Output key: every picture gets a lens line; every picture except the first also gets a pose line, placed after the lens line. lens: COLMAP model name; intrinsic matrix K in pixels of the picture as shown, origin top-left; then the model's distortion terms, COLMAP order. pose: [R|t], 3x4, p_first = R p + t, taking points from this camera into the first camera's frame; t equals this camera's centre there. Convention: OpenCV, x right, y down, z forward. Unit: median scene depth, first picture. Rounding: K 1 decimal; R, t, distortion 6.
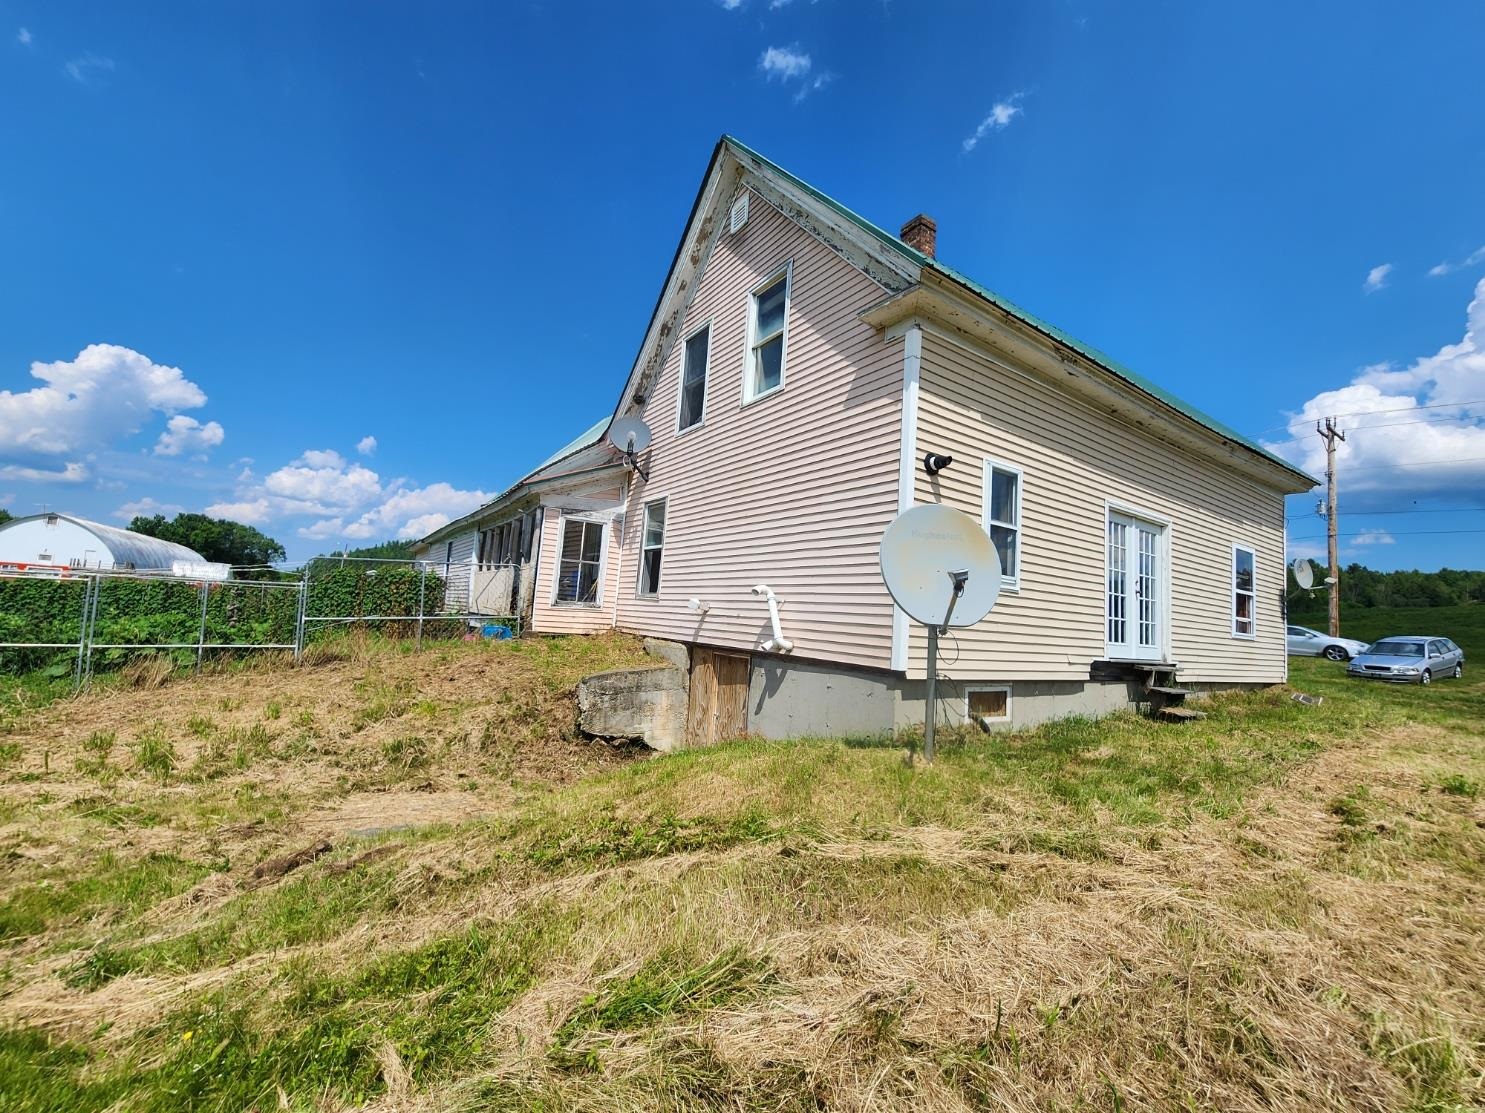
lens RADIAL K [[601.0, 0, 742.5], [0, 601.0, 556.5], [0, 0, 1]] dist [-0.000835, -0.000532]
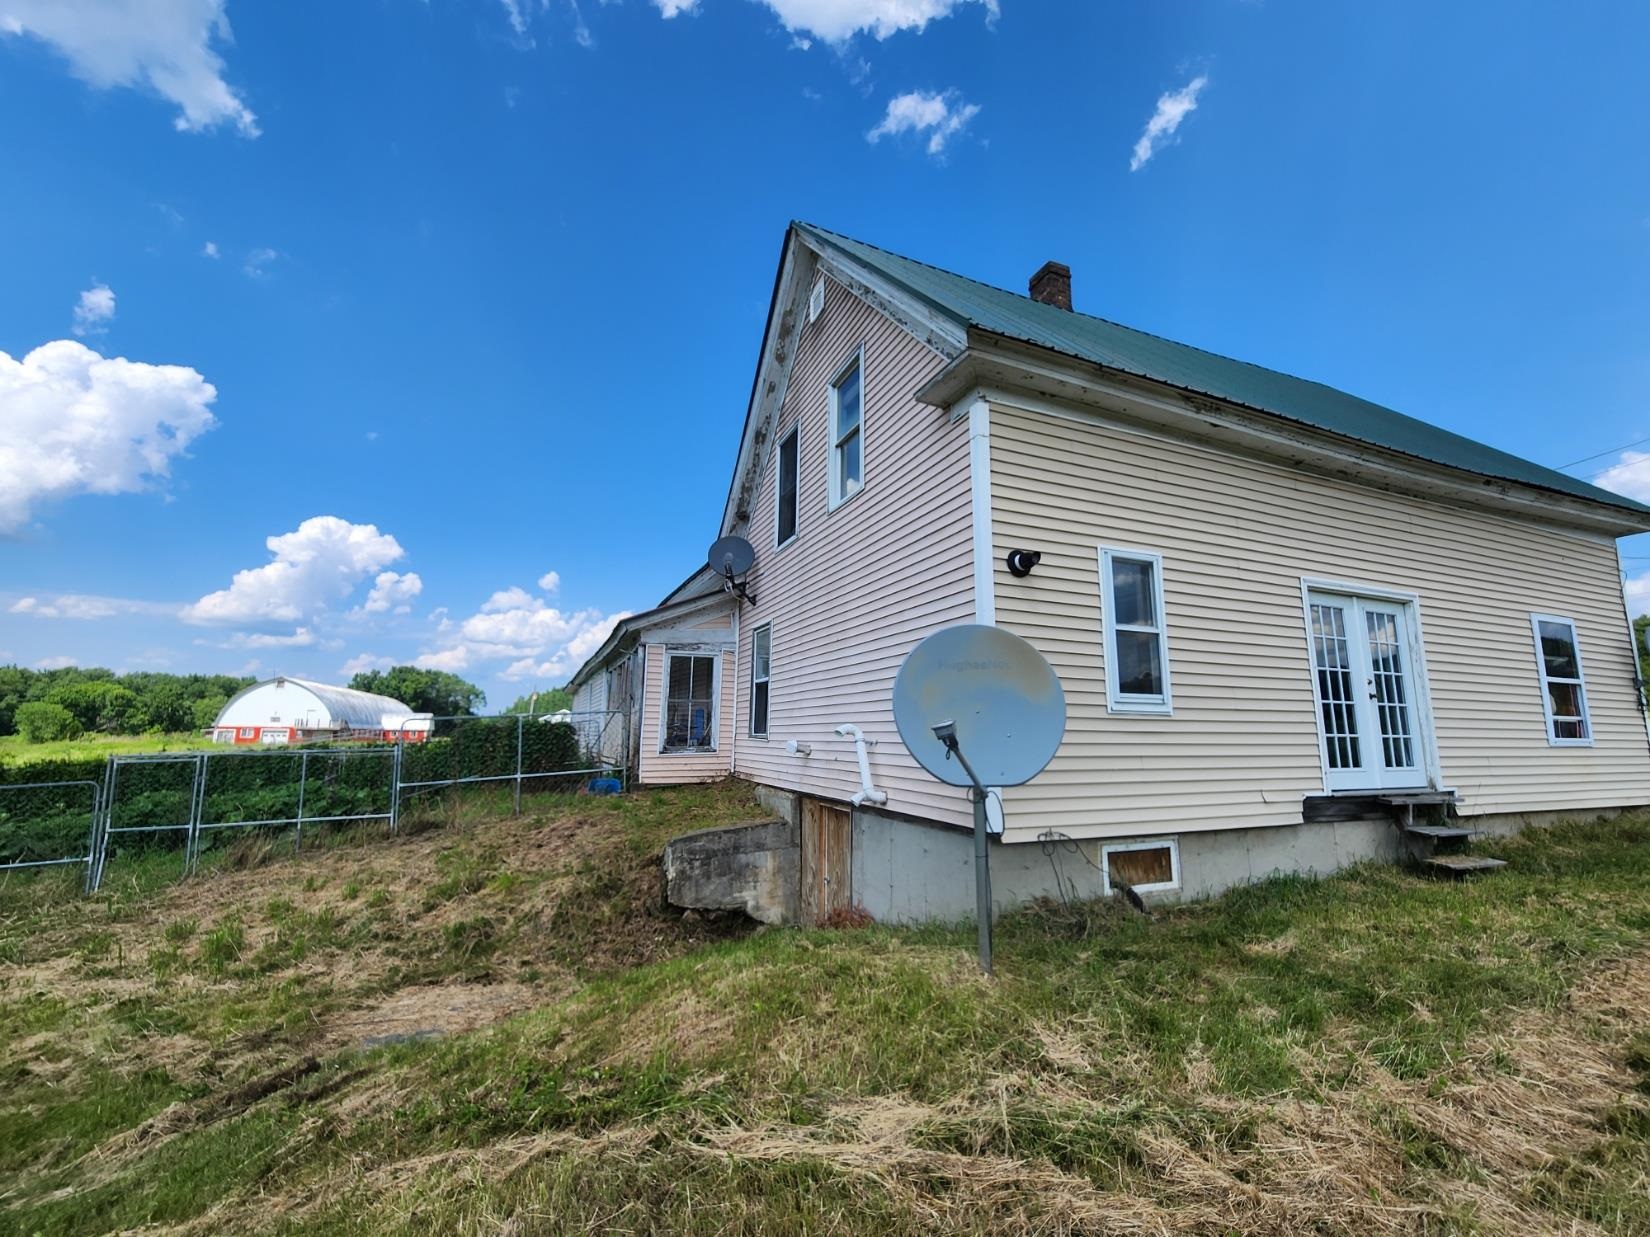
lens RADIAL K [[672.3, 0, 825.0], [0, 672.3, 618.5], [0, 0, 1]] dist [-0.002204, 0.000325]
pose [[0.979816, -0.091445, -0.177757, 0.163338], [0.077621, 0.993502, -0.083239, -0.020292], [0.184213, 0.067762, 0.980548, 0.064525]]
